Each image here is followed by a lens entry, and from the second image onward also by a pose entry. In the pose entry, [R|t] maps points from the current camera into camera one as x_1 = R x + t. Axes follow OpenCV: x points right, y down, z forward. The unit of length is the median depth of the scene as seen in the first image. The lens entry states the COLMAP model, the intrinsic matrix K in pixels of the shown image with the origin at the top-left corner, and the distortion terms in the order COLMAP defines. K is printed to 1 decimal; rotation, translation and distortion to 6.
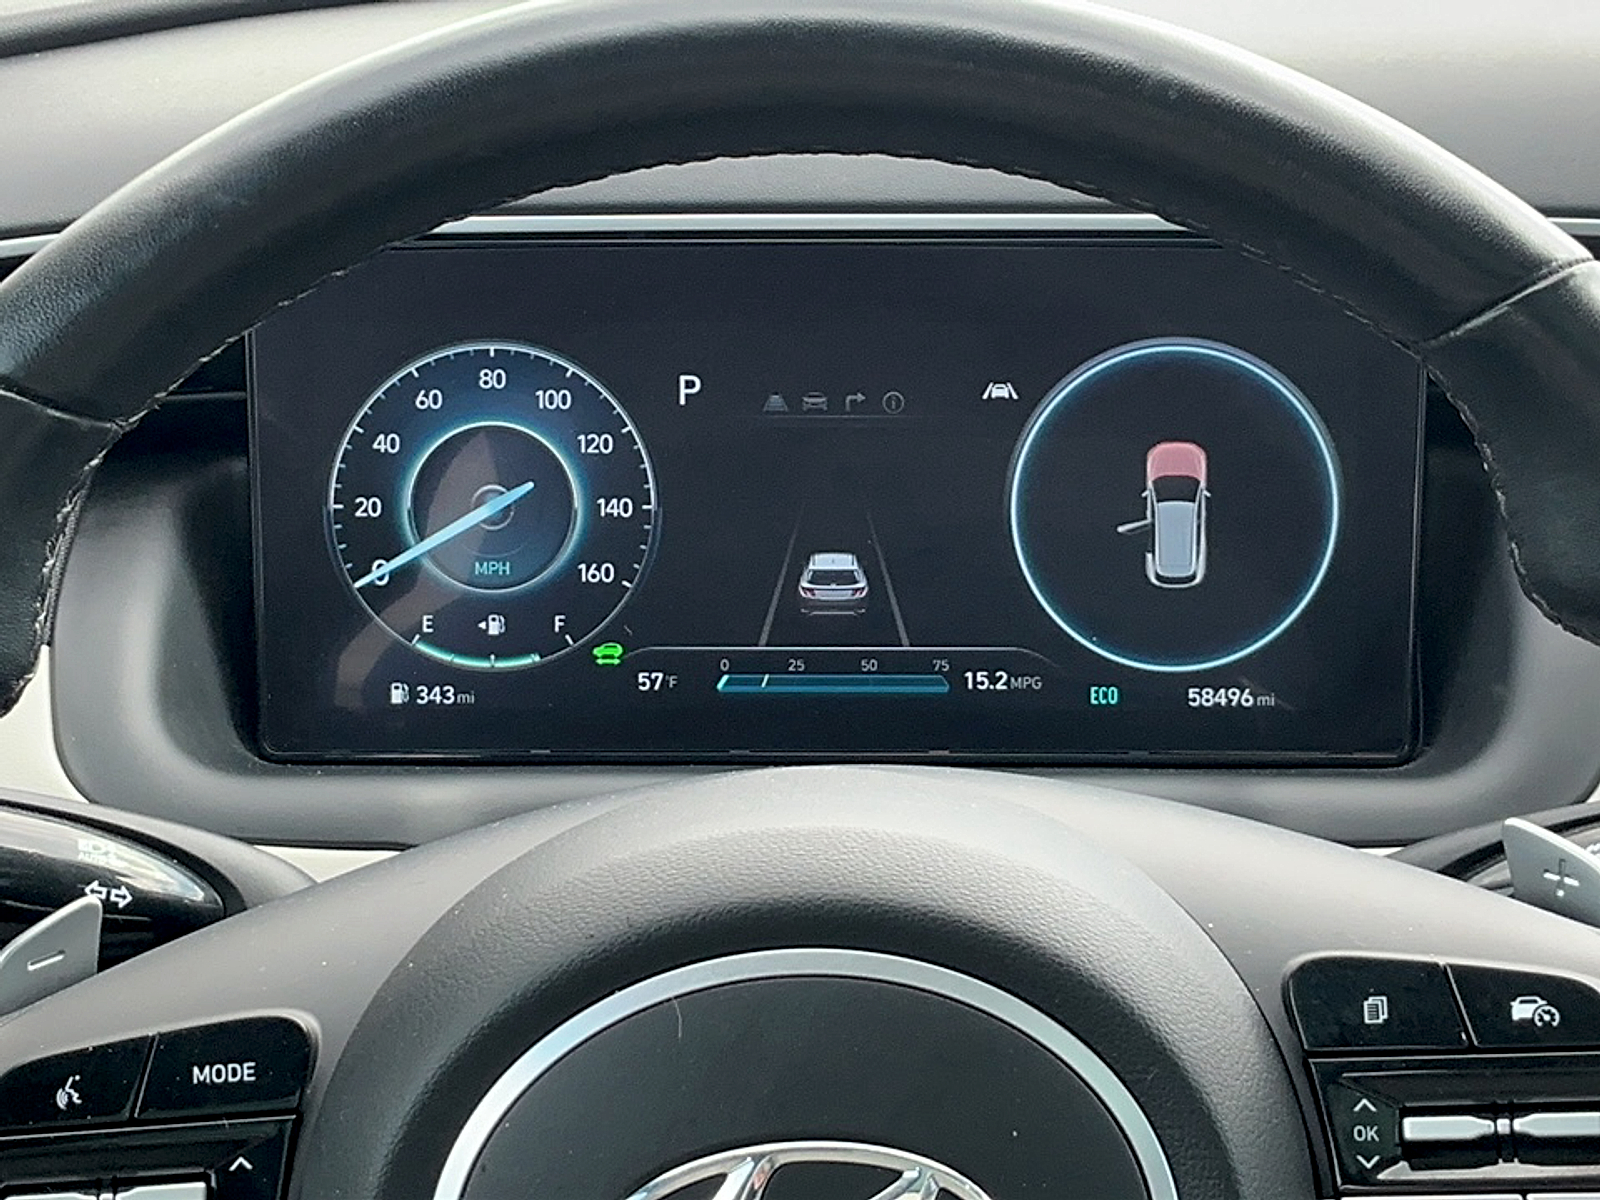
lens RADIAL K [[3062.3, 0, 806.2], [0, 3062.3, 601.3], [0, 0, 1]] dist [0.023480, 0.000000]
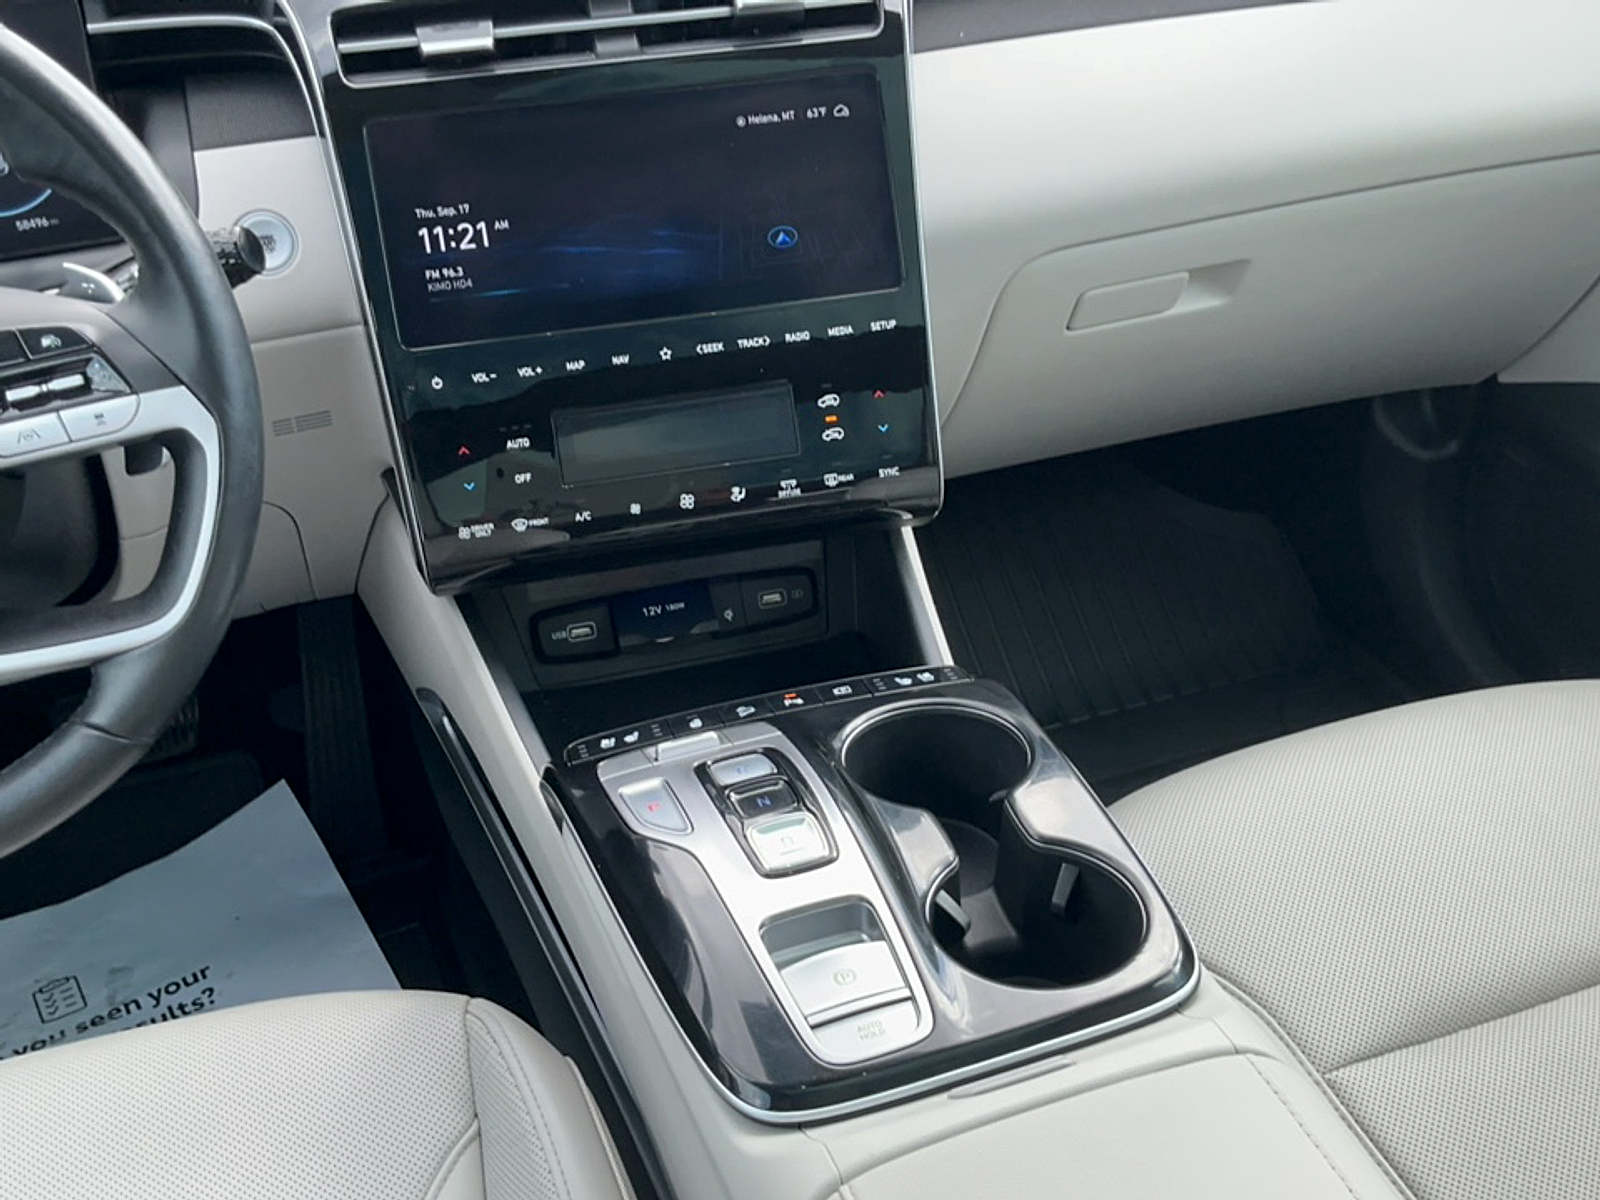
lens RADIAL K [[1686.2, 0, 827.7], [0, 1686.2, 607.4], [0, 0, 1]] dist [0.040494, 0.000000]
pose [[0.926161, -0.225187, 0.302517, 0.232923], [0.133905, 0.946250, 0.294416, 0.008912], [-0.352555, -0.232168, 0.906533, -0.359546]]
